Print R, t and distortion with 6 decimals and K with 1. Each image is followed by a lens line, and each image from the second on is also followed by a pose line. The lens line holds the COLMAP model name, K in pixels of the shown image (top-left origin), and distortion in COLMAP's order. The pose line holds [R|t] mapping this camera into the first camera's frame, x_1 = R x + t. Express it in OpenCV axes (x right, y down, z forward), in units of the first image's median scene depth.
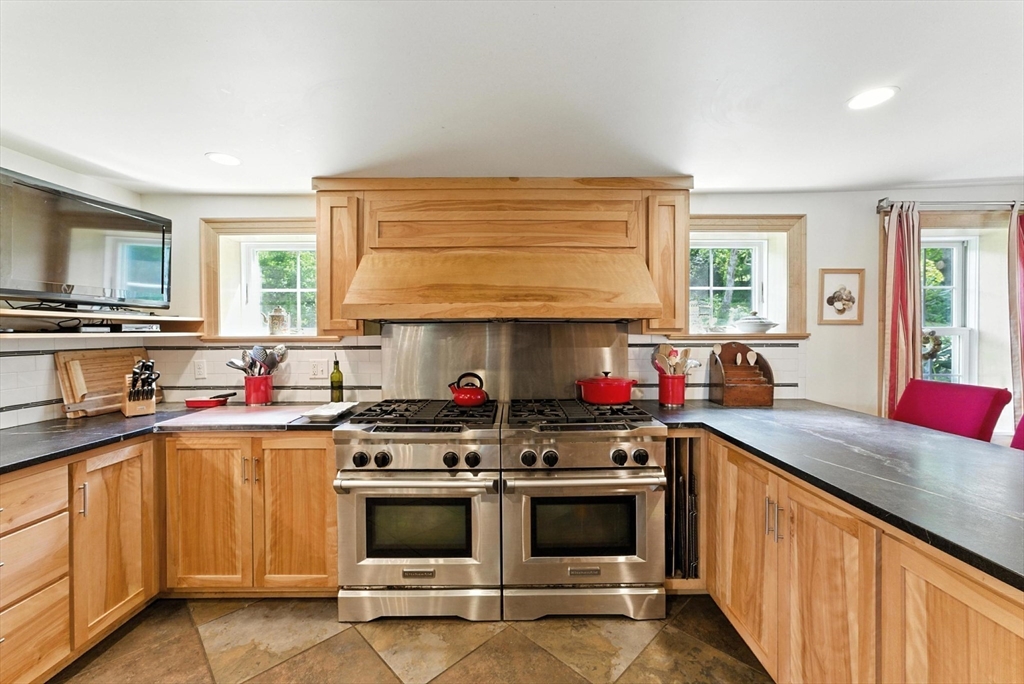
lens RADIAL K [[419.4, 0, 511.7], [0, 419.4, 336.6], [0, 0, 1]] dist [-0.001971, 0.004974]
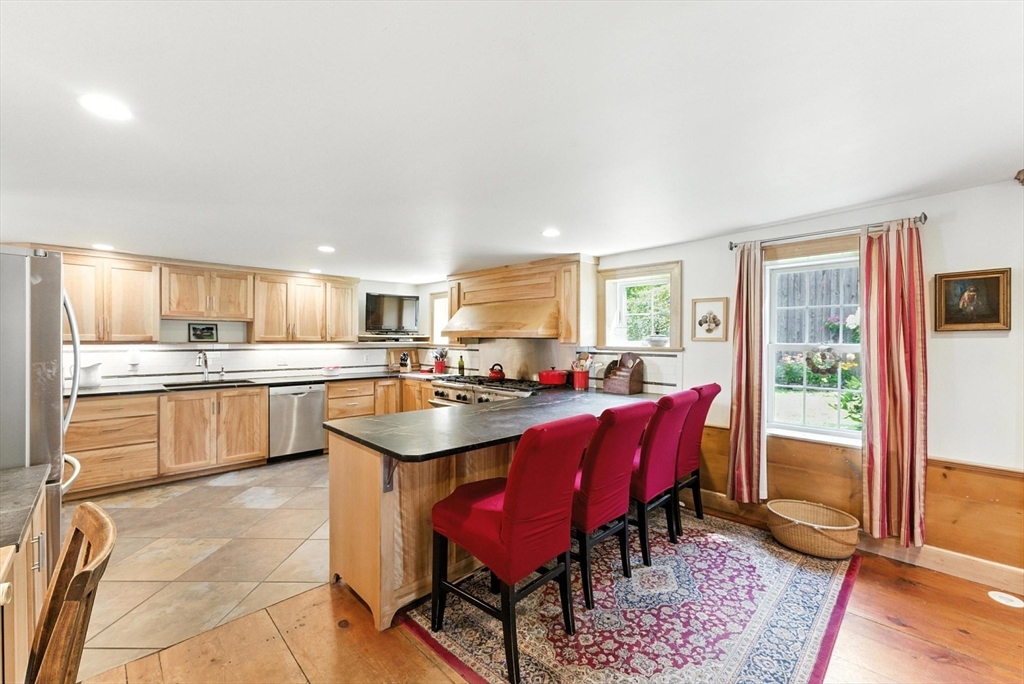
lens RADIAL K [[419.4, 0, 511.1], [0, 419.4, 343.6], [0, 0, 1]] dist [-0.001971, 0.004974]
pose [[0.698280, 0.014149, -0.715685, 1.485378], [-0.014572, 0.999878, 0.005550, -0.023072], [0.715677, 0.006553, 0.698401, -0.383056]]
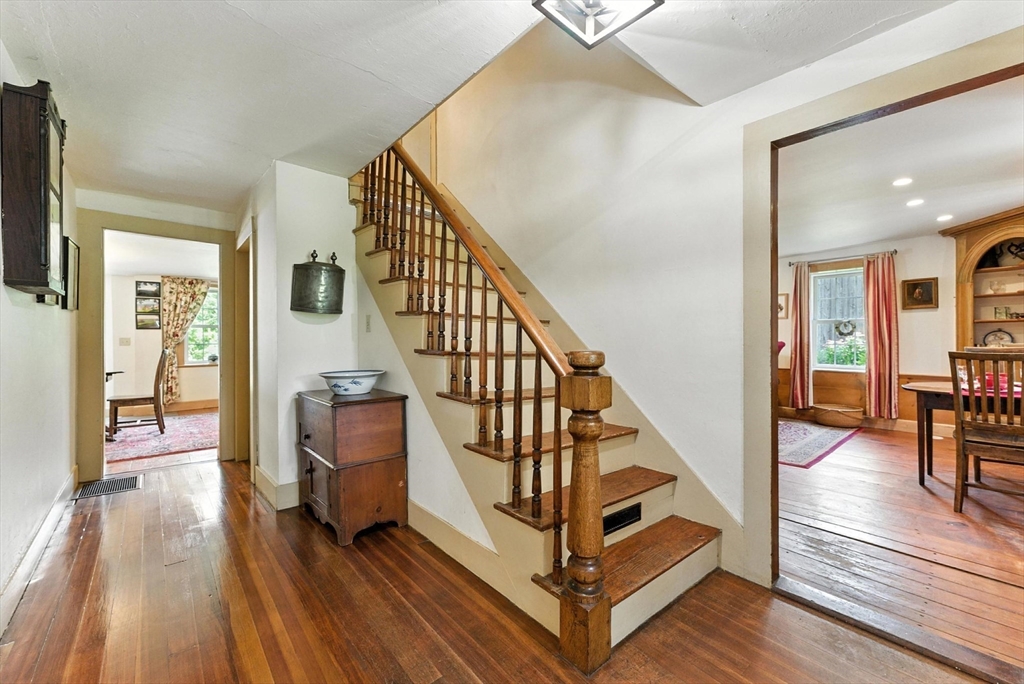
lens RADIAL K [[419.4, 0, 513.1], [0, 419.4, 343.3], [0, 0, 1]] dist [-0.001971, 0.004974]
pose [[0.649483, 0.009668, -0.760315, 1.819964], [0.001649, 0.999899, 0.014123, 0.076830], [0.760375, -0.010426, 0.649401, -1.756708]]
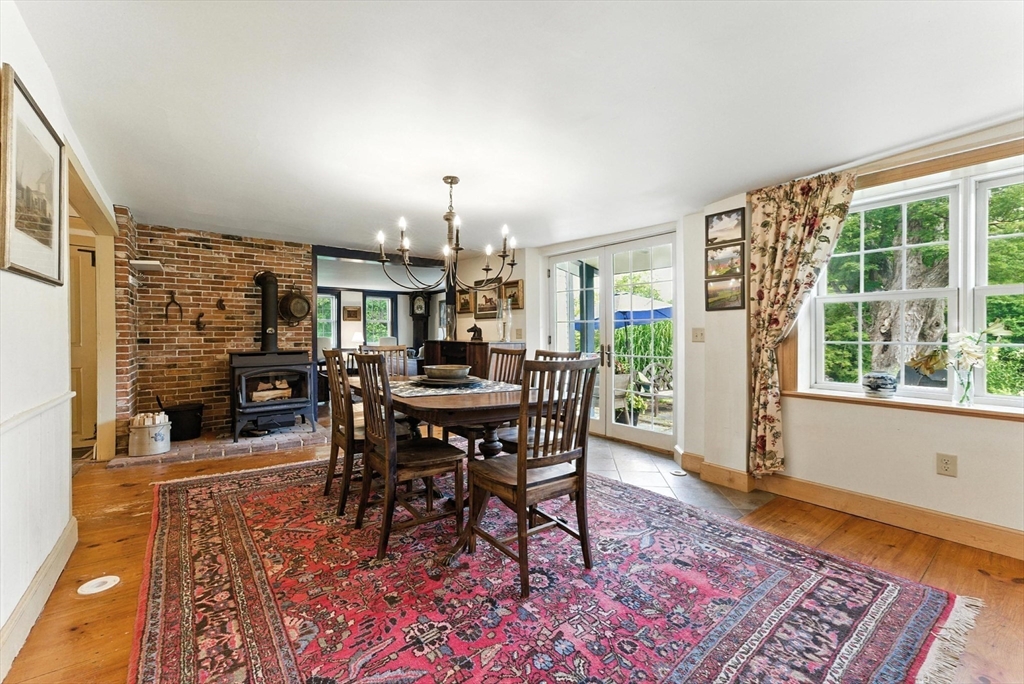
lens RADIAL K [[419.4, 0, 512.9], [0, 419.4, 332.7], [0, 0, 1]] dist [-0.001971, 0.004974]
pose [[-0.800797, -0.000762, -0.598936, -0.522651], [-0.000768, 1.000000, -0.000245, 0.094135], [0.598936, 0.000264, -0.800797, -1.106367]]
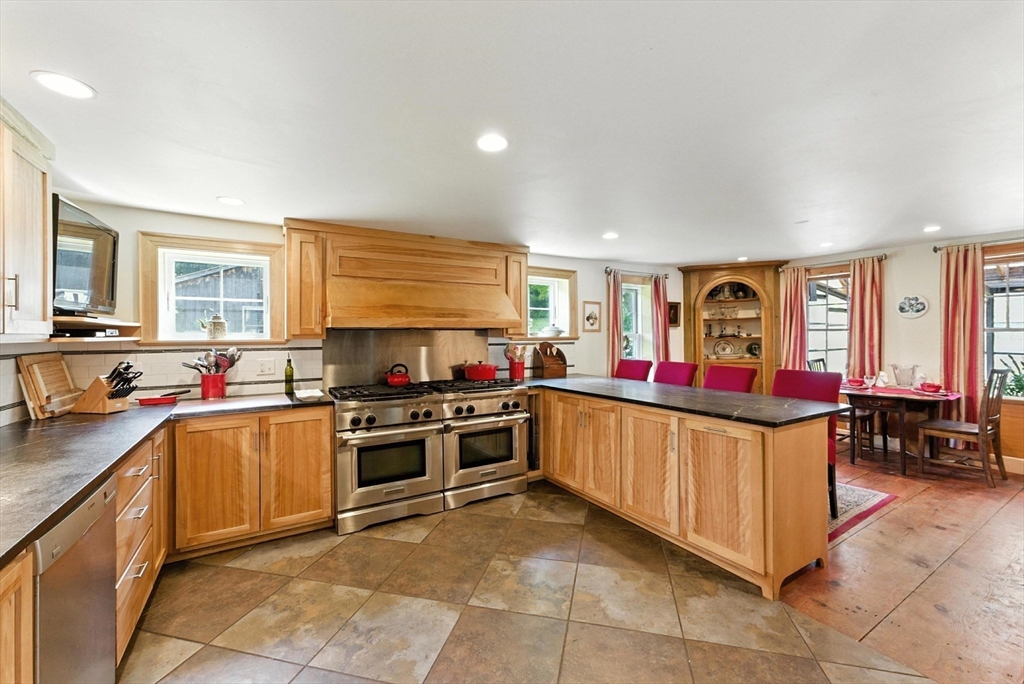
lens RADIAL K [[419.4, 0, 512.7], [0, 419.4, 333.5], [0, 0, 1]] dist [-0.001971, 0.004974]
pose [[0.858787, 0.001345, 0.512331, -0.543517], [0.006324, 0.999893, -0.013224, 0.001395], [-0.512294, 0.014596, 0.858686, -0.480979]]
